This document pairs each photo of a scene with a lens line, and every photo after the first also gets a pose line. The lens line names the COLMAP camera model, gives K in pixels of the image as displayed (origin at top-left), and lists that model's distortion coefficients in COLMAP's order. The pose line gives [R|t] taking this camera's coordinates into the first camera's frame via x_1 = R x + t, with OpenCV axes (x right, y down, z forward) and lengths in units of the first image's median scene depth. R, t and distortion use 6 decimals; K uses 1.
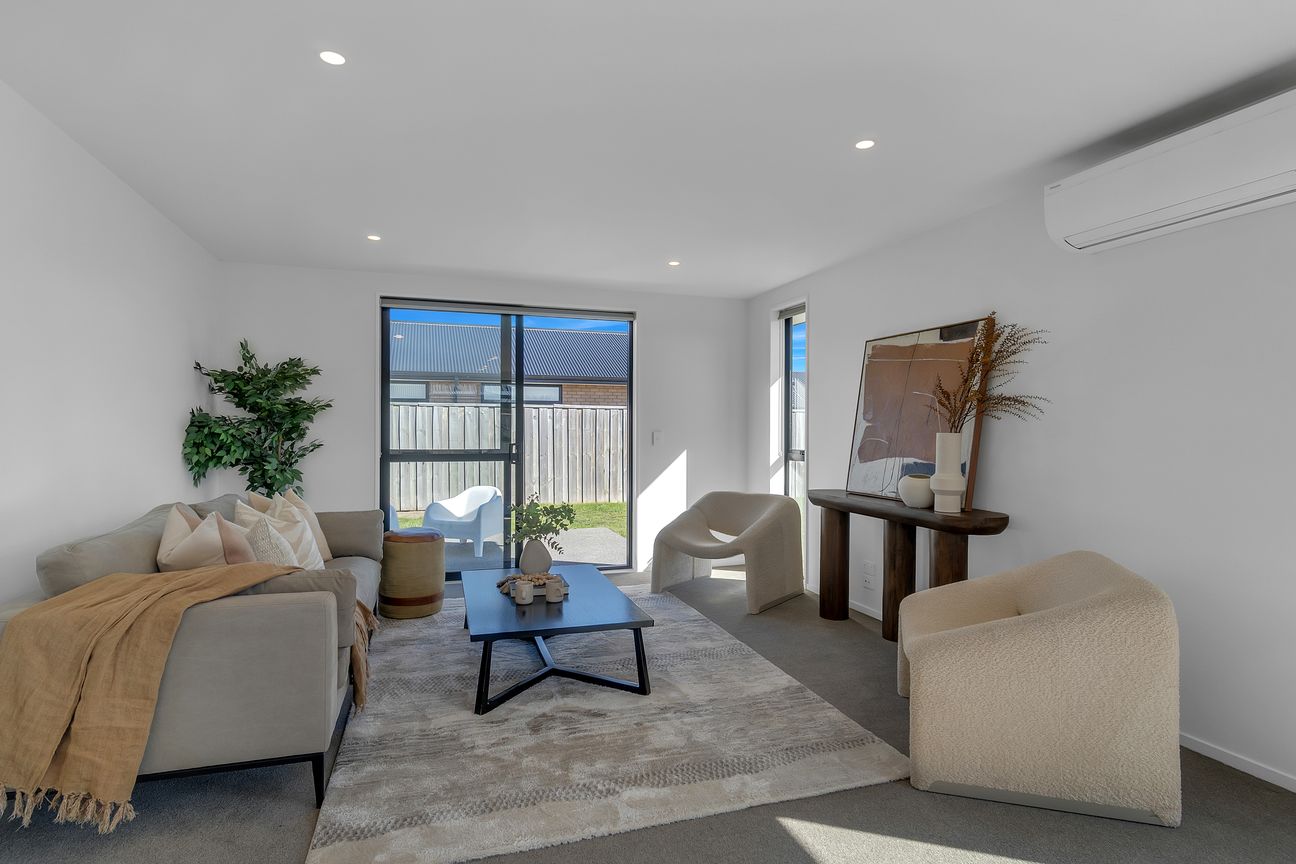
lens RADIAL K [[673.0, 0, 654.1], [0, 673.0, 432.5], [0, 0, 1]] dist [-0.013475, 0.000095]
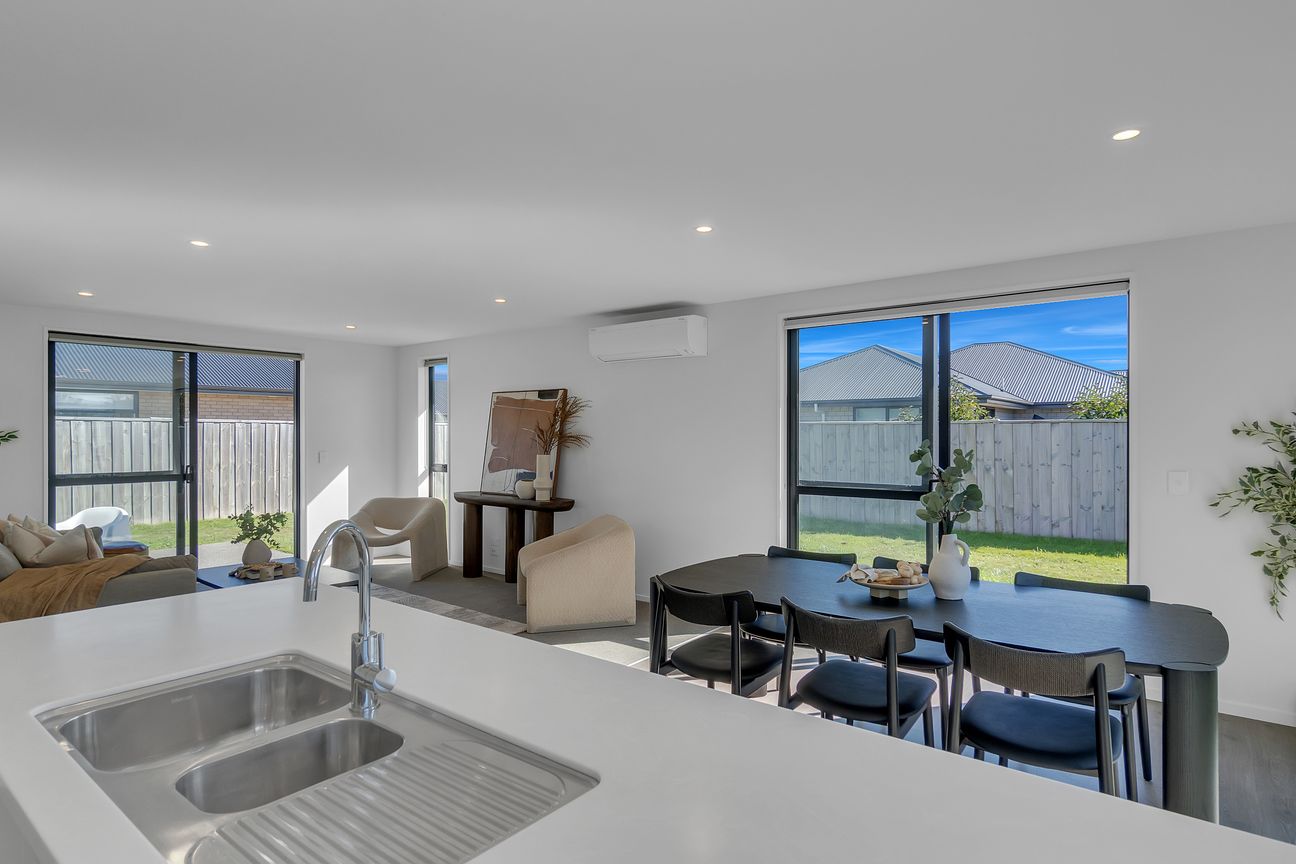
lens RADIAL K [[673.0, 0, 654.0], [0, 673.0, 440.3], [0, 0, 1]] dist [-0.013475, 0.000095]
pose [[0.838880, -0.008152, 0.544256, -0.202936], [0.005803, 0.999965, 0.006034, -0.034695], [-0.544286, -0.001903, 0.838897, -0.466924]]
